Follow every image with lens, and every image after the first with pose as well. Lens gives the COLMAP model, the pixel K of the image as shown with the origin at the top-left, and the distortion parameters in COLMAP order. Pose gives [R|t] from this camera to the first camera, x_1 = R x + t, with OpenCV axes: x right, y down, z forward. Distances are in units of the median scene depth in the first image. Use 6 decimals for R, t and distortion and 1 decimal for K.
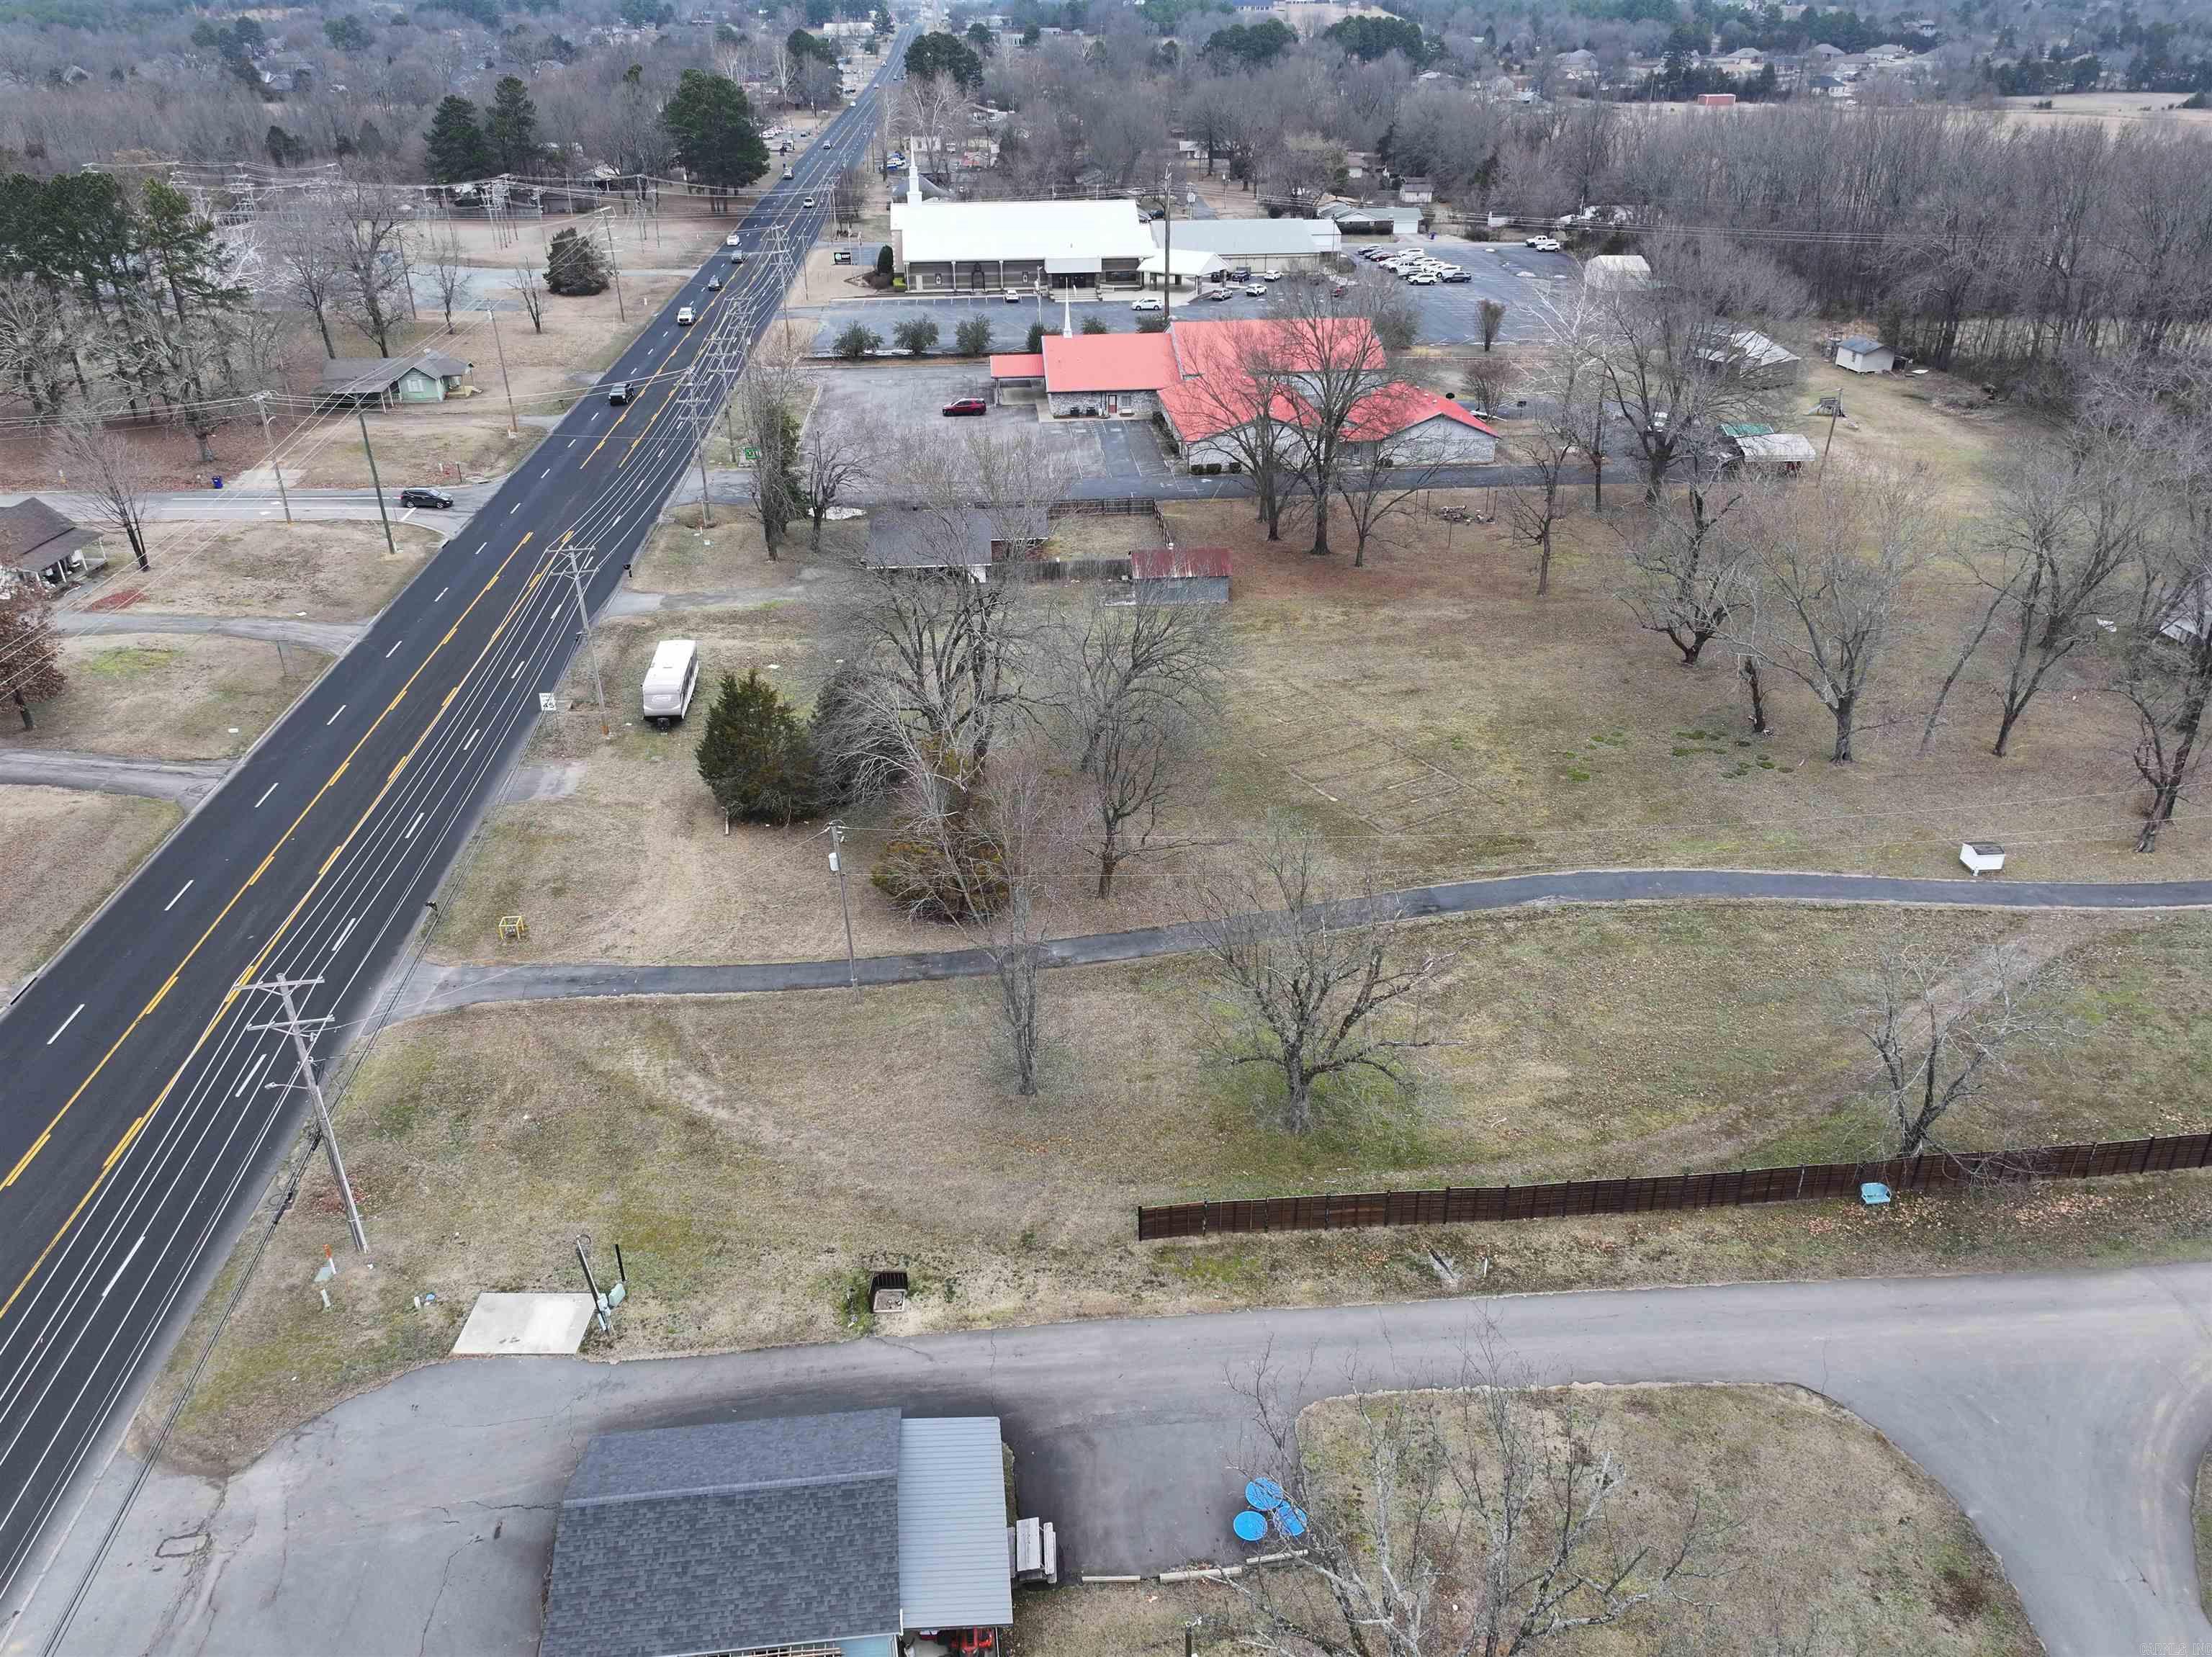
lens RADIAL K [[1536.7, 0, 1119.6], [0, 1536.7, 835.4], [0, 0, 1]] dist [-0.007838, 0.024309]
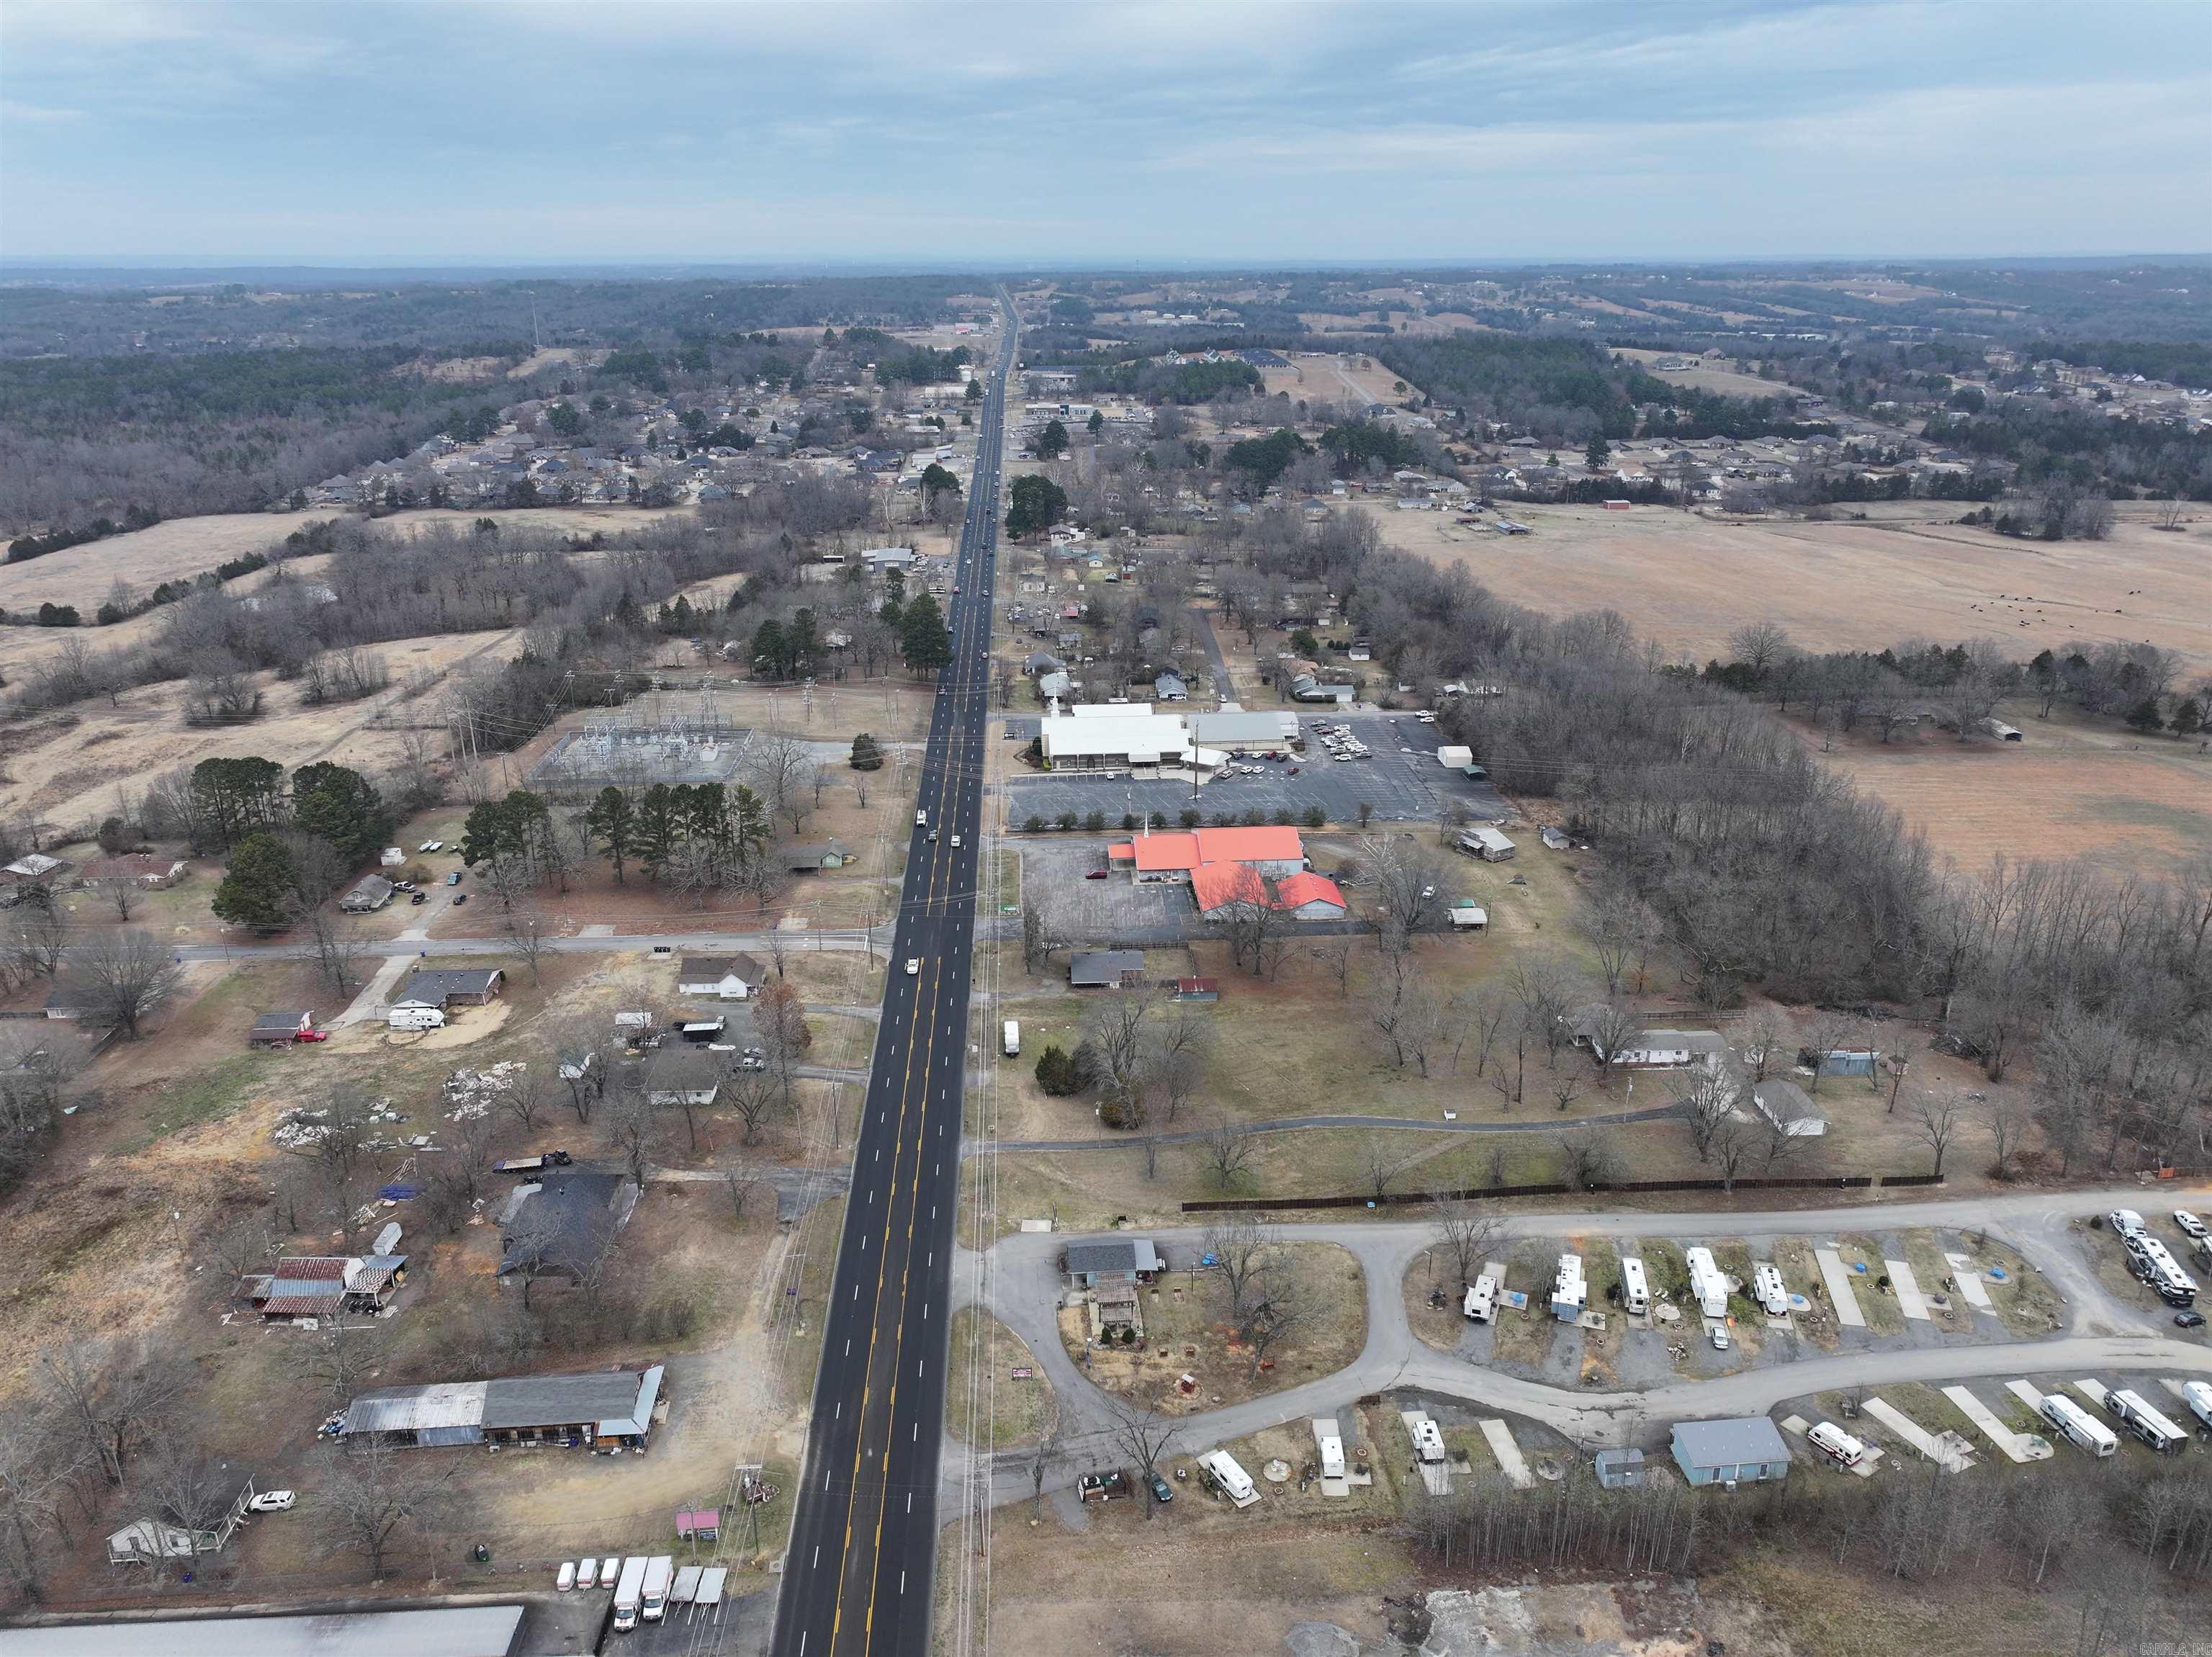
lens RADIAL K [[1536.7, 0, 1119.6], [0, 1536.7, 835.4], [0, 0, 1]] dist [-0.007838, 0.024309]
pose [[0.999686, 0.012594, -0.021680, -0.053430], [-0.015325, 0.991286, -0.130837, -0.127312], [0.019844, 0.131128, 0.991167, -2.164526]]
